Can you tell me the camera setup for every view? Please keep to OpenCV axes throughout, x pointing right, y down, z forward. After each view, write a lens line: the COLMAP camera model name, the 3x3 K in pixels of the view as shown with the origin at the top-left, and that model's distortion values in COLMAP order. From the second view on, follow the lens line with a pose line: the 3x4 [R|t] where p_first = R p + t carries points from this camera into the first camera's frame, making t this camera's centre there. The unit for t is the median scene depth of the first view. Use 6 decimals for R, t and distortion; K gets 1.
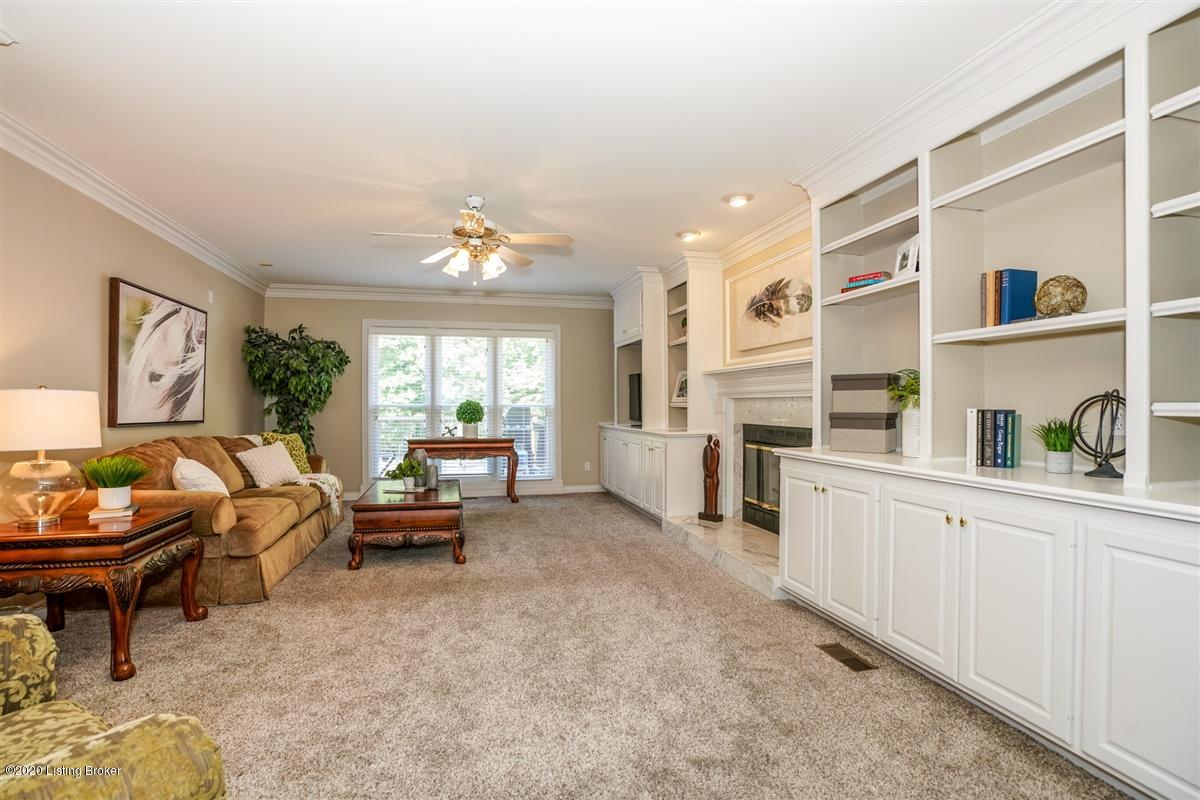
lens RADIAL K [[547.0, 0, 599.0], [0, 547.0, 403.7], [0, 0, 1]] dist [-0.055414, 0.000355]
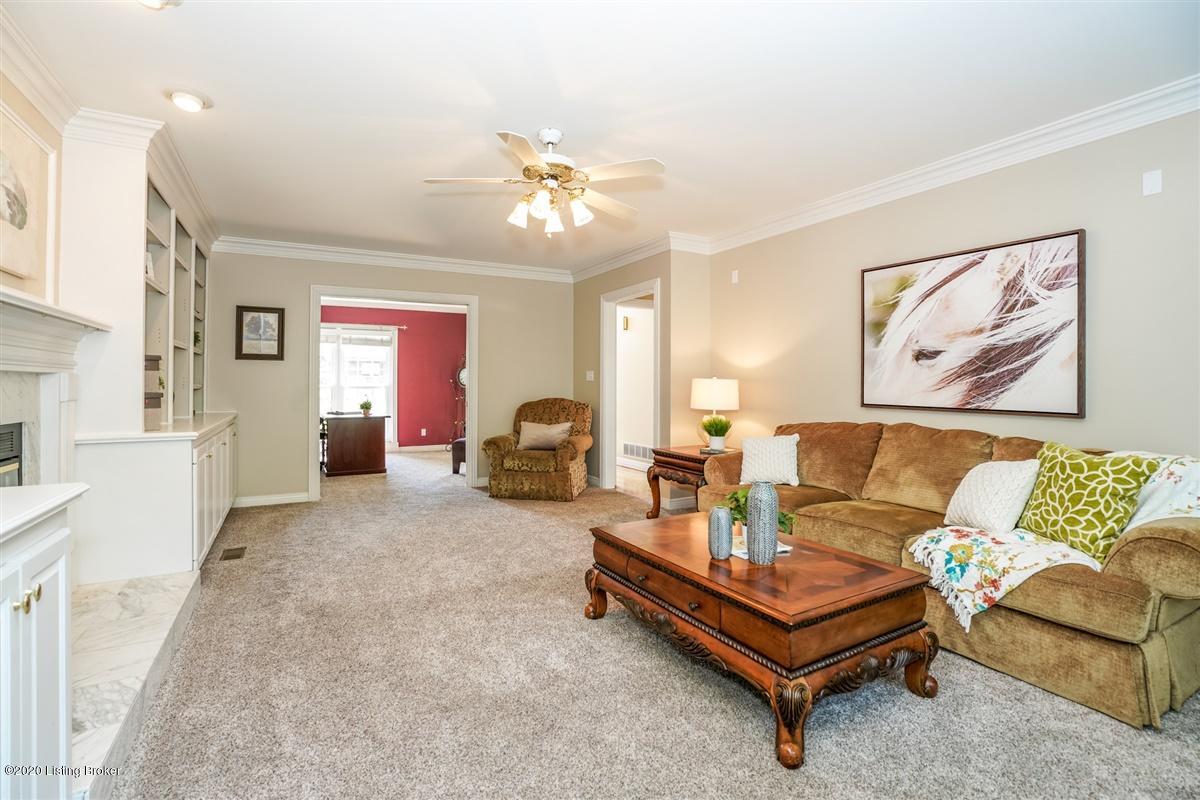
lens RADIAL K [[547.0, 0, 600.5], [0, 547.0, 391.0], [0, 0, 1]] dist [-0.055414, 0.000355]
pose [[-0.969995, 0.000445, -0.243125, -0.097949], [-0.001488, 0.999969, 0.007766, 0.002985], [0.243121, 0.007894, -0.969964, 1.674602]]
